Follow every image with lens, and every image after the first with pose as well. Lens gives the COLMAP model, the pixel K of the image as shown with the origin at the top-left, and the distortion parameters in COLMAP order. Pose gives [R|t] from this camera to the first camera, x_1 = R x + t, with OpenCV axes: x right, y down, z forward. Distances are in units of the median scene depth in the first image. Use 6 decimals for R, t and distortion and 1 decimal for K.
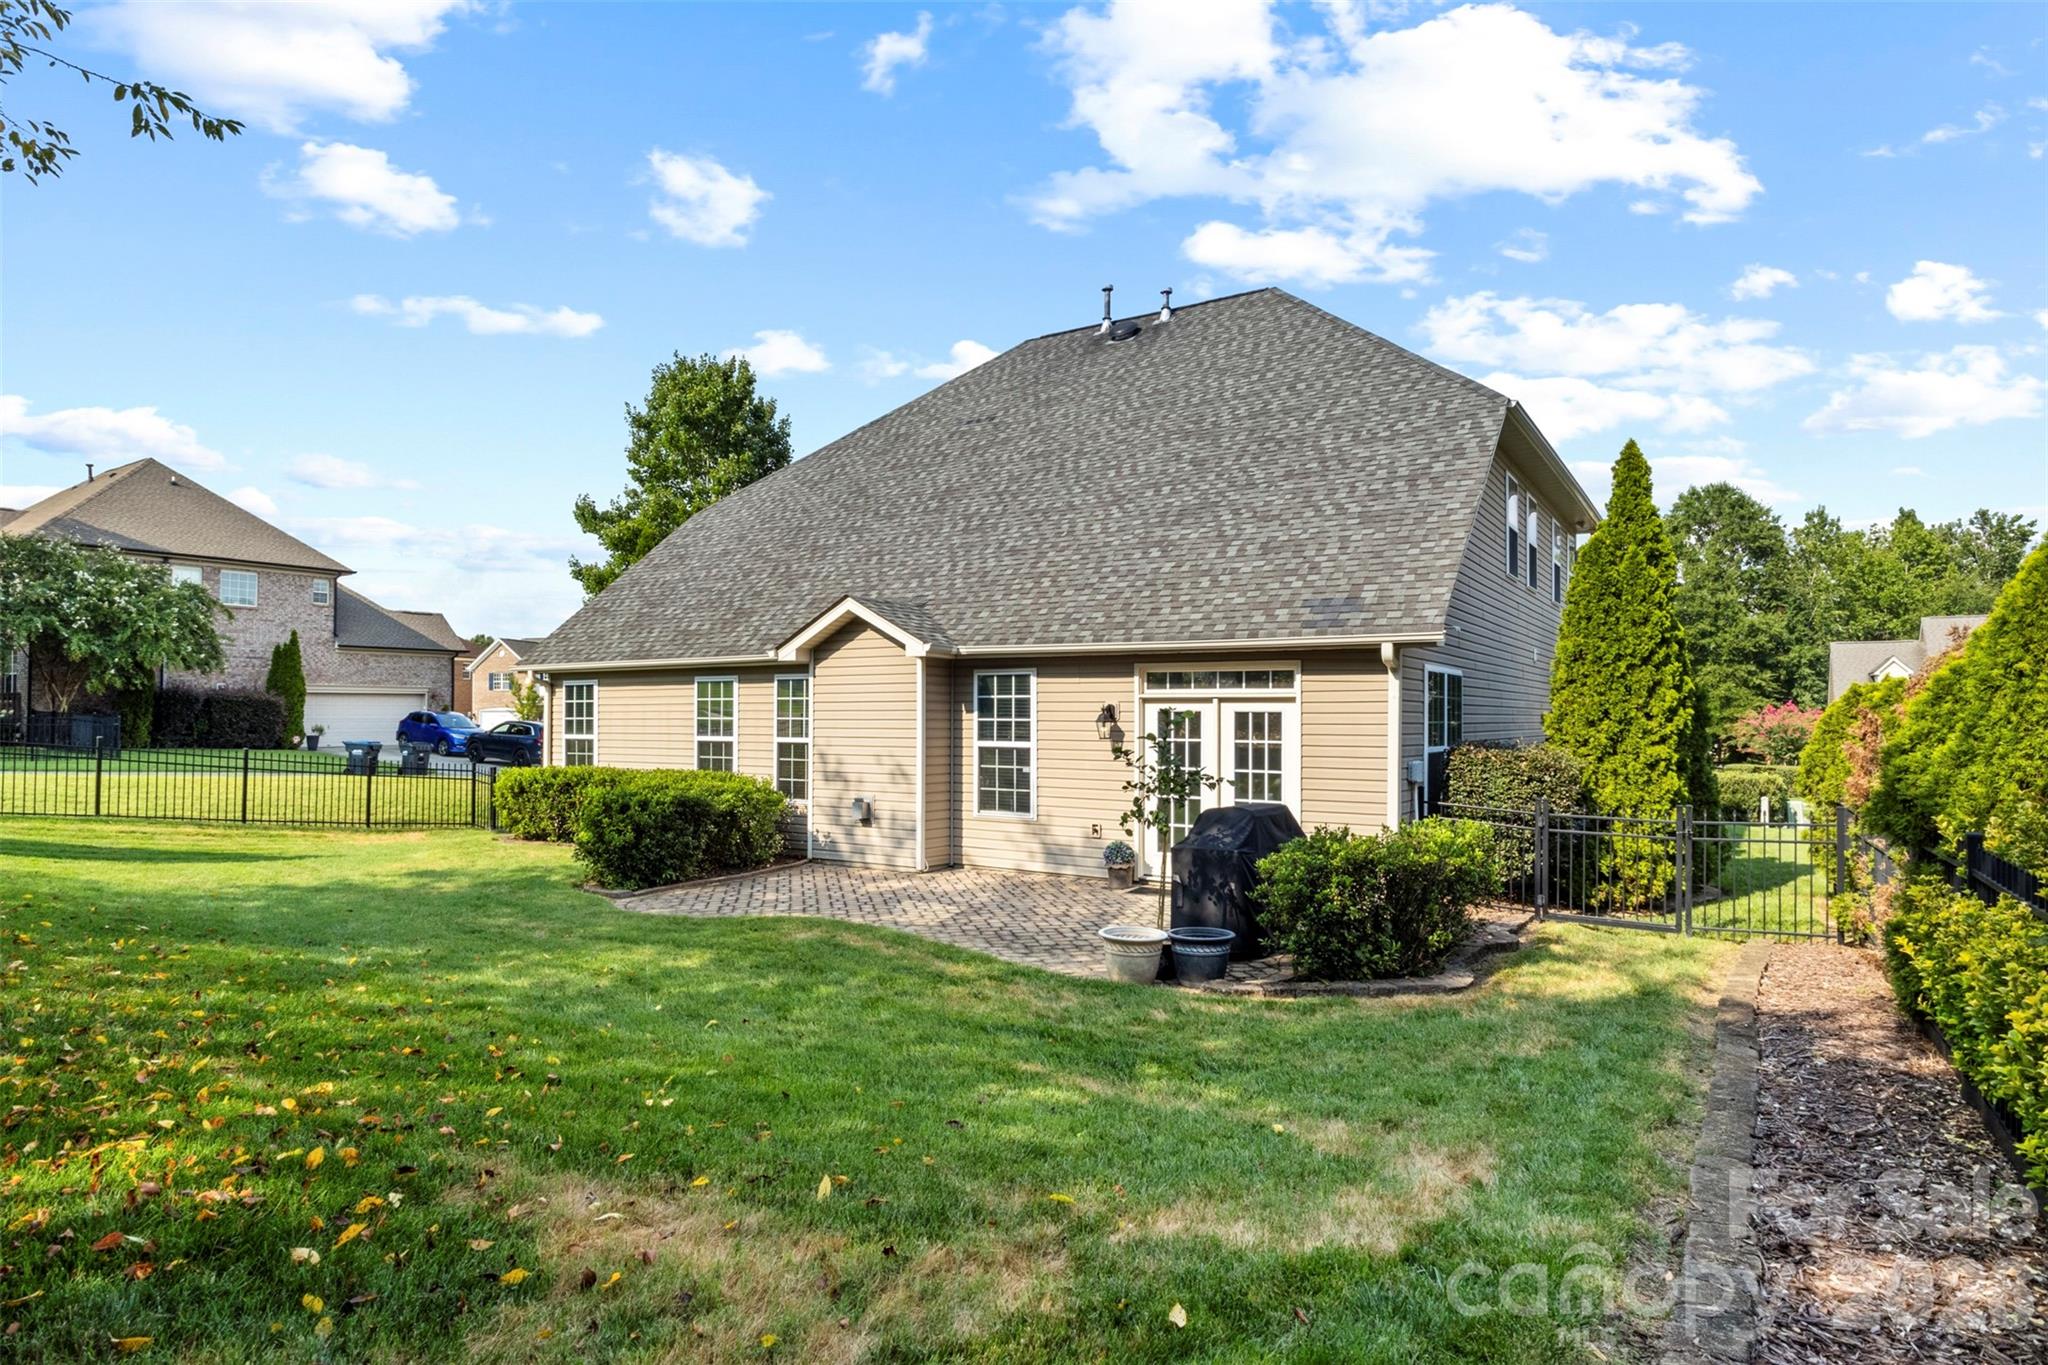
lens RADIAL K [[1126.4, 0, 1027.5], [0, 1126.4, 707.5], [0, 0, 1]] dist [0.005323, 0.000049]
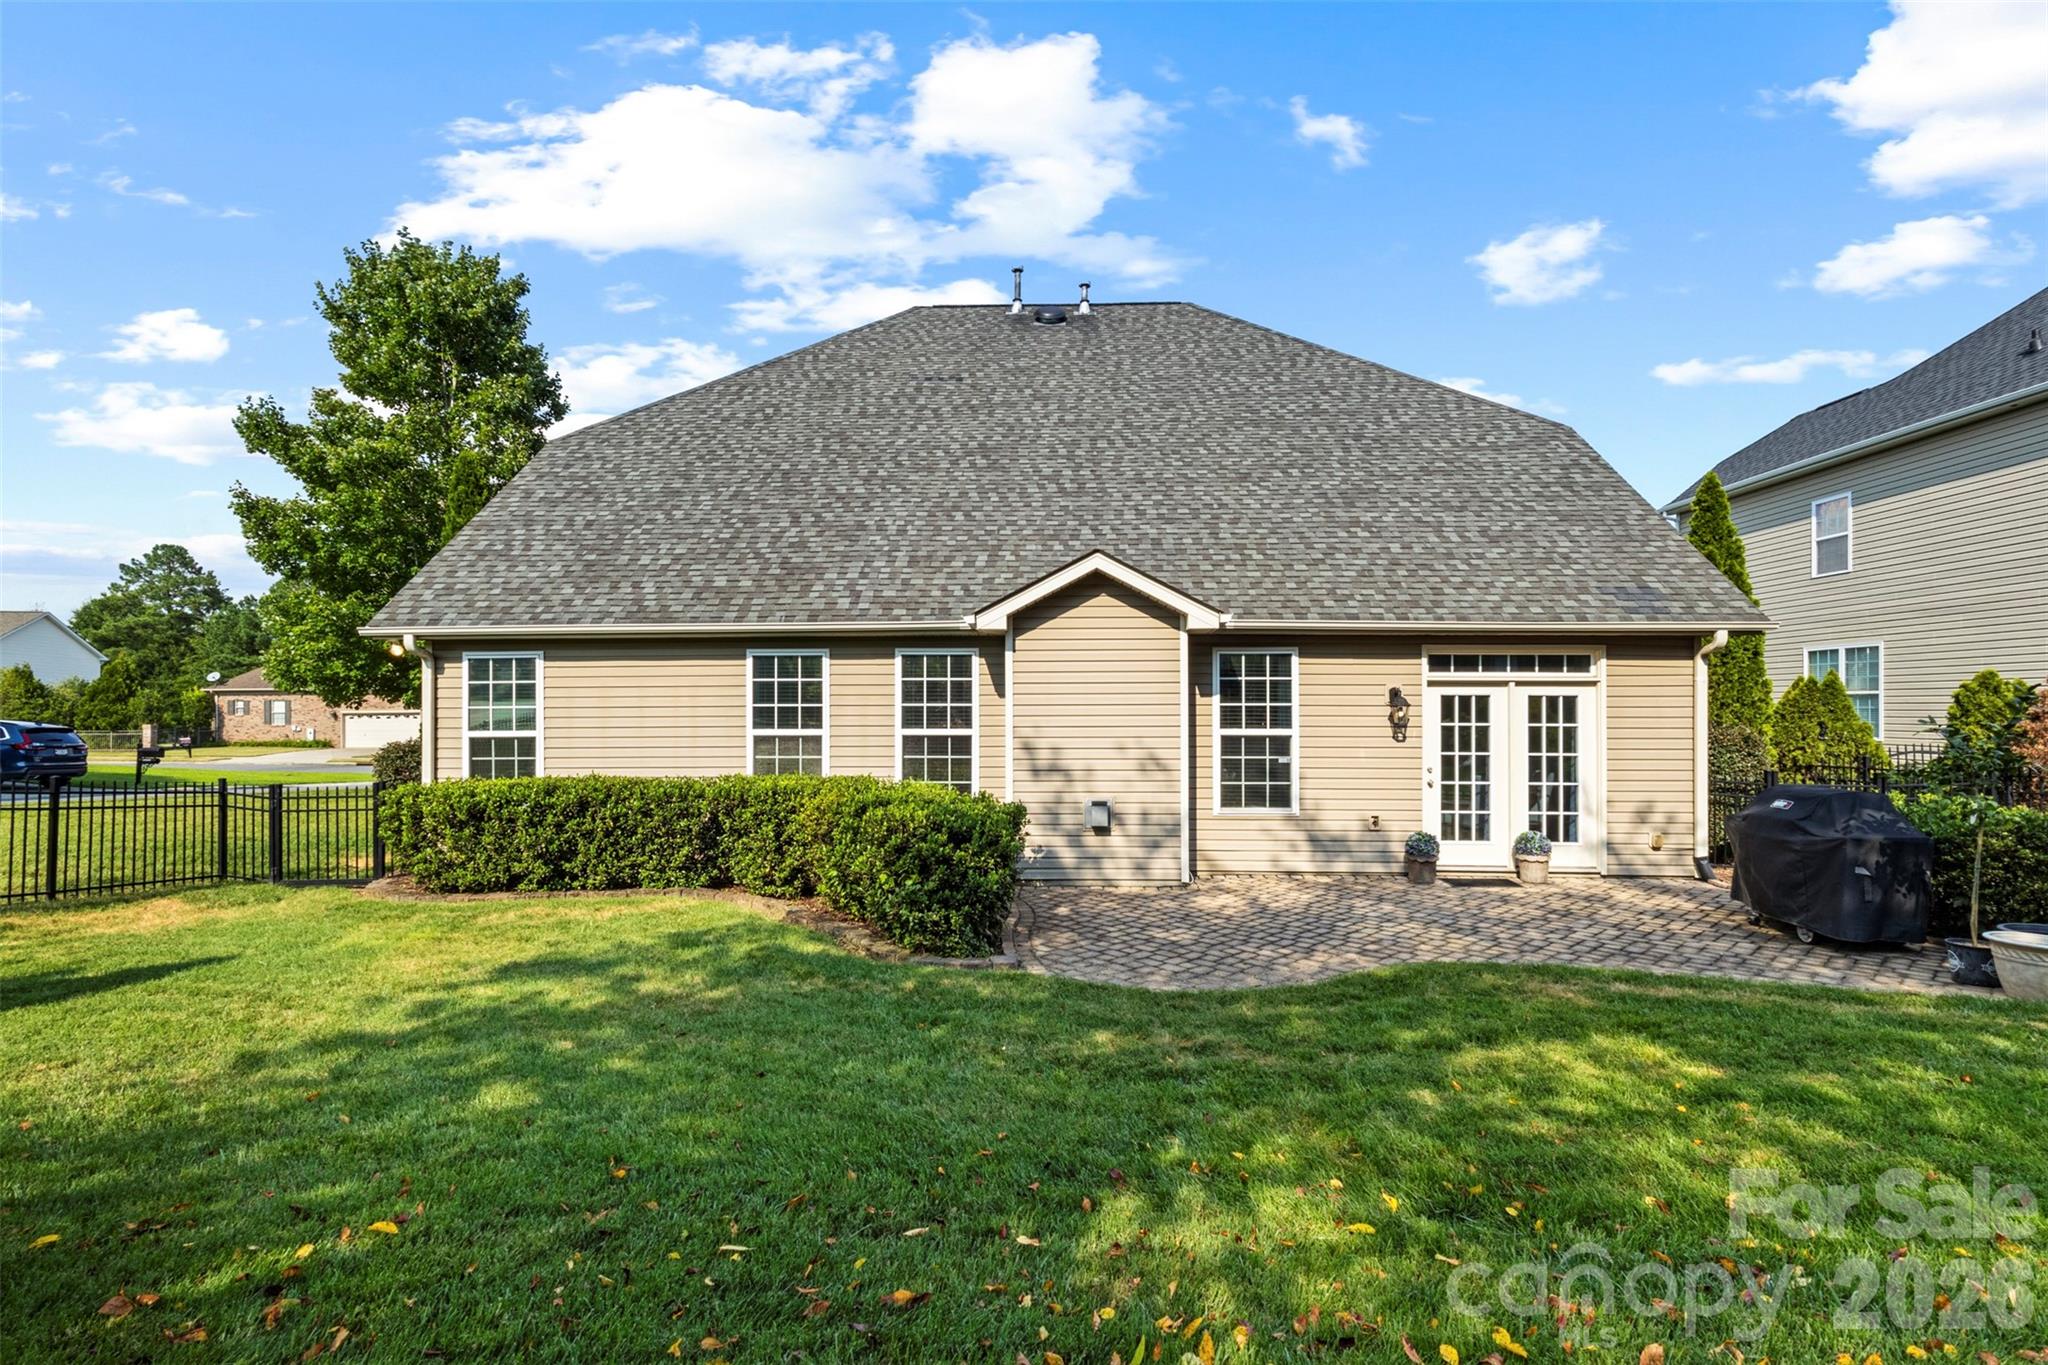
lens RADIAL K [[964.5, 0, 1021.2], [0, 964.5, 677.6], [0, 0, 1]] dist [0.013662, -0.000759]
pose [[0.858561, 0.009596, 0.512621, -0.567270], [-0.000447, 0.999838, -0.017967, 0.003307], [-0.512710, 0.015197, 0.858427, 0.432718]]
